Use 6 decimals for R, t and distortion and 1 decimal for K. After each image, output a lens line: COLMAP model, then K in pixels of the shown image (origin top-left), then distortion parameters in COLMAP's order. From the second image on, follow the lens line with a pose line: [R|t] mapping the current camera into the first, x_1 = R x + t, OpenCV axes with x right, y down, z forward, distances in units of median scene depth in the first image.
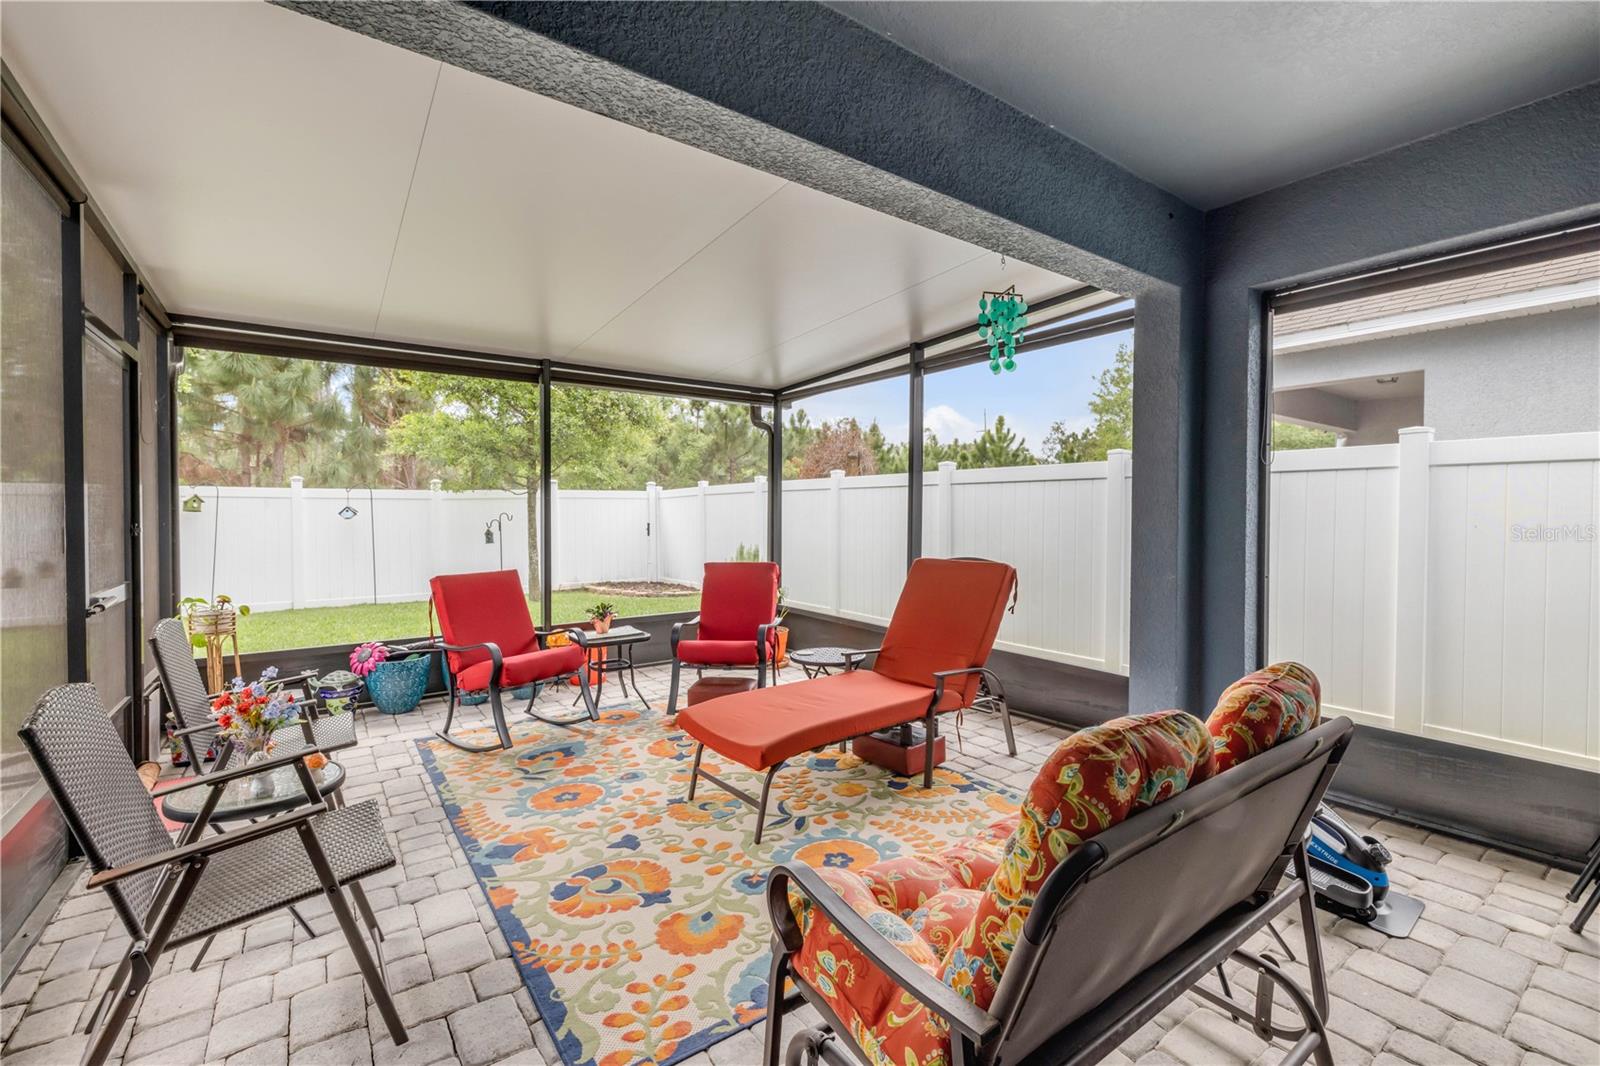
lens RADIAL K [[674.0, 0, 800.4], [0, 674.0, 520.2], [0, 0, 1]] dist [-0.001496, 0.000437]
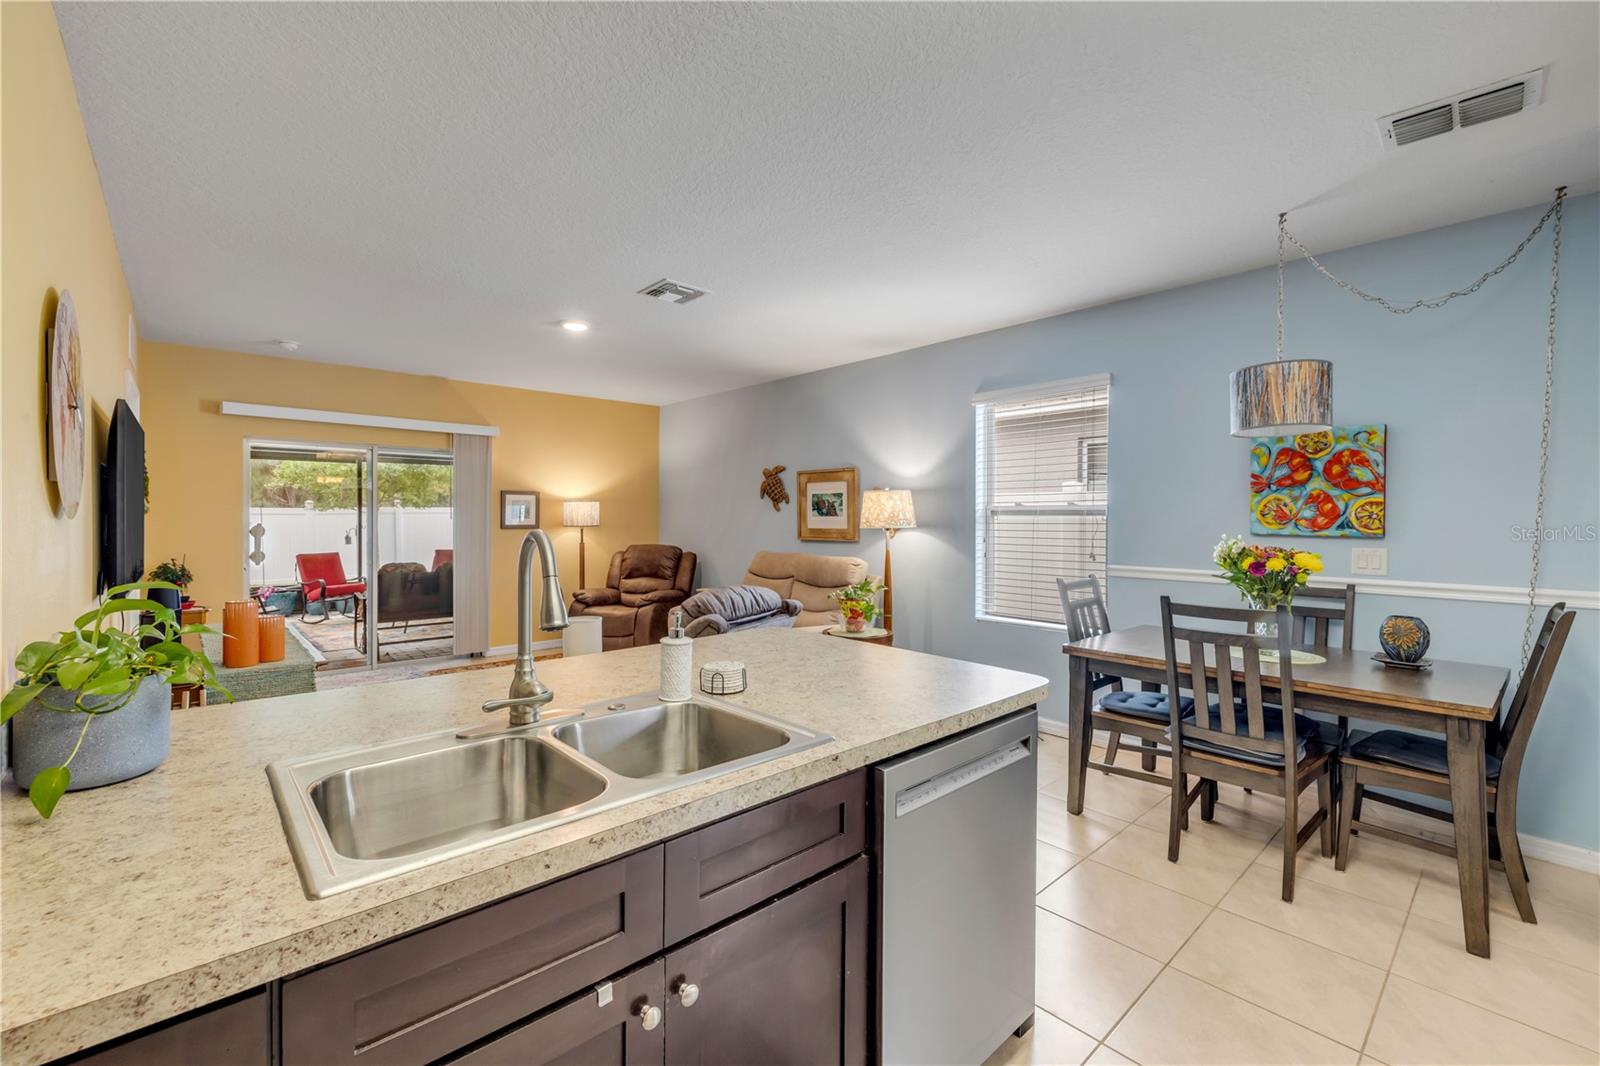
lens RADIAL K [[674.0, 0, 800.4], [0, 674.0, 520.2], [0, 0, 1]] dist [-0.001496, 0.000437]
pose [[0.992883, -0.000140, 0.119095, 0.737399], [0.001139, 0.999965, -0.008314, -0.012195], [-0.119090, 0.008390, 0.992848, -1.239077]]
